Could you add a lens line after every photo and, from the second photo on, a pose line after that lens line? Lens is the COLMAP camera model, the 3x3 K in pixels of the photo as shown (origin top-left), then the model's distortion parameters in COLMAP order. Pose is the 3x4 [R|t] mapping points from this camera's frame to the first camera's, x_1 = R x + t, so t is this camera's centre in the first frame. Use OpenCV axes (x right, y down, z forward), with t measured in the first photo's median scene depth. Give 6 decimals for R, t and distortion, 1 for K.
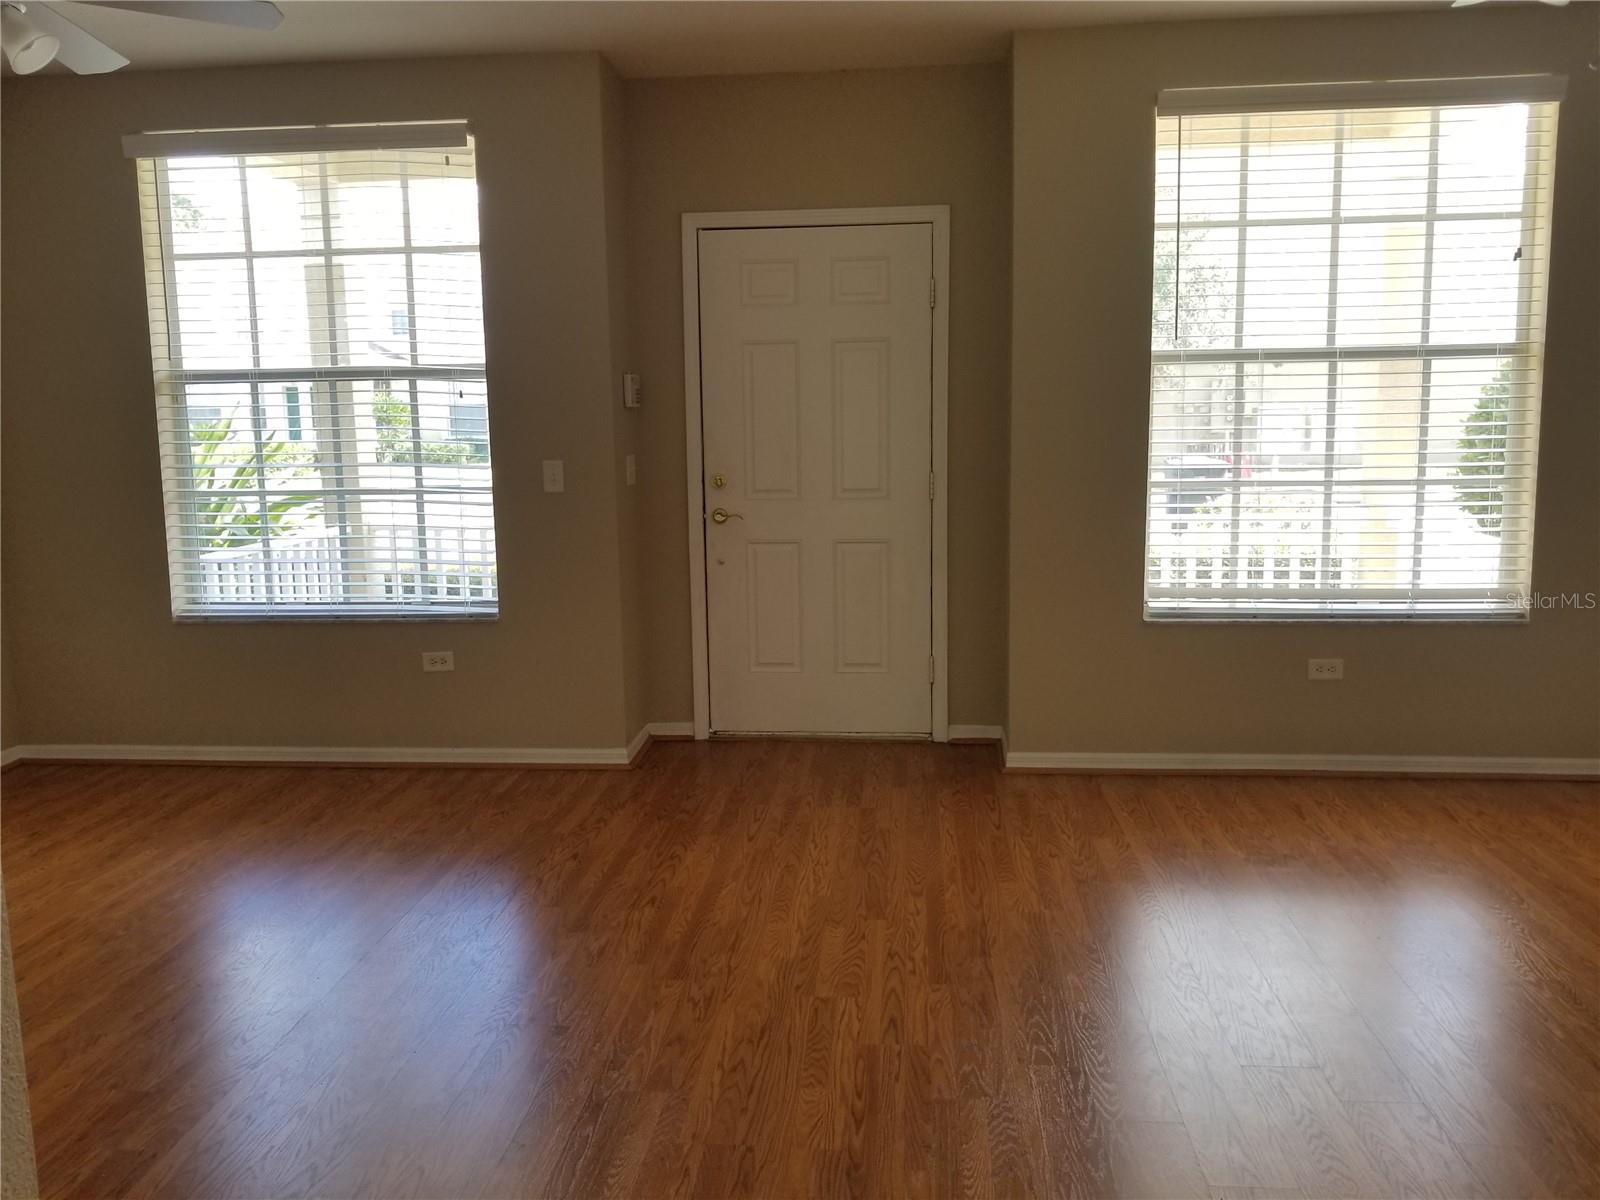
lens RADIAL K [[1272.5, 0, 800.0], [0, 1272.5, 600.0], [0, 0, 1]] dist [-0.004282, -0.003505]
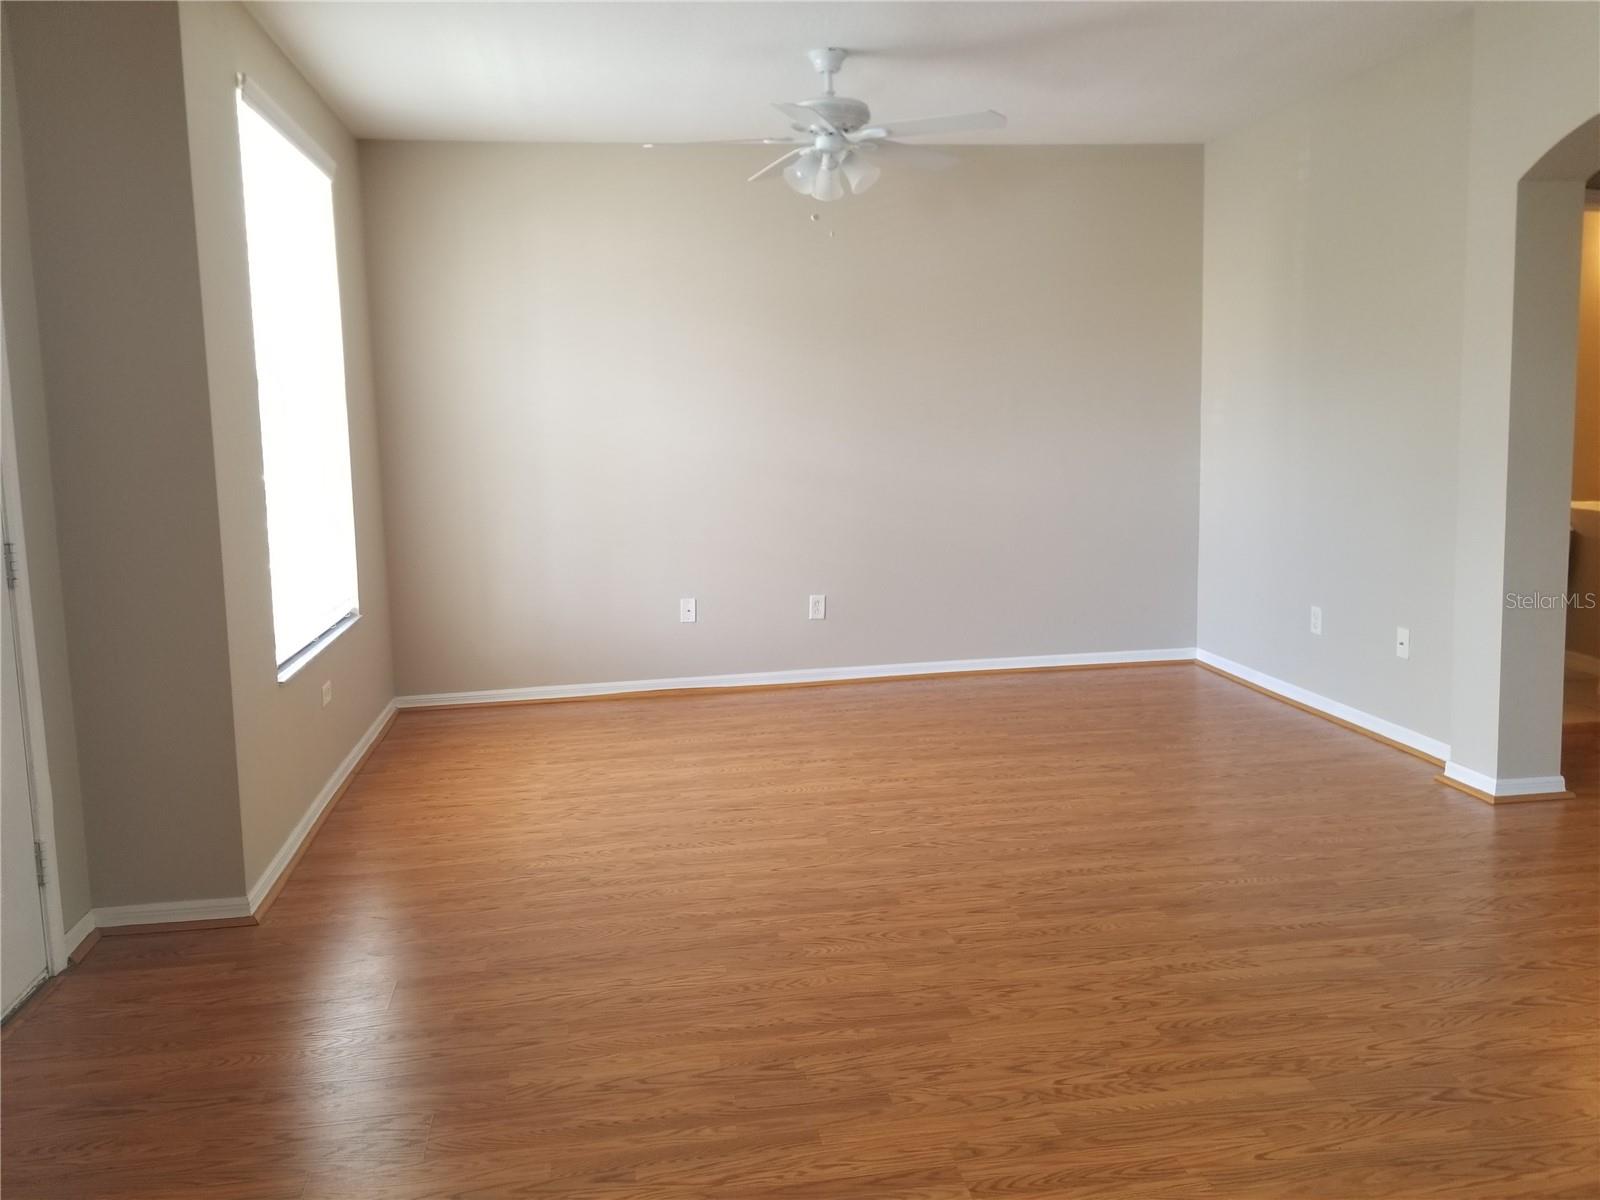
lens RADIAL K [[1272.5, 0, 800.0], [0, 1272.5, 600.0], [0, 0, 1]] dist [-0.004282, -0.003505]
pose [[-0.251341, -0.125276, 0.959757, -0.813620], [0.191041, 0.965661, 0.176077, -0.155513], [-0.948858, 0.227608, -0.218777, 1.113064]]
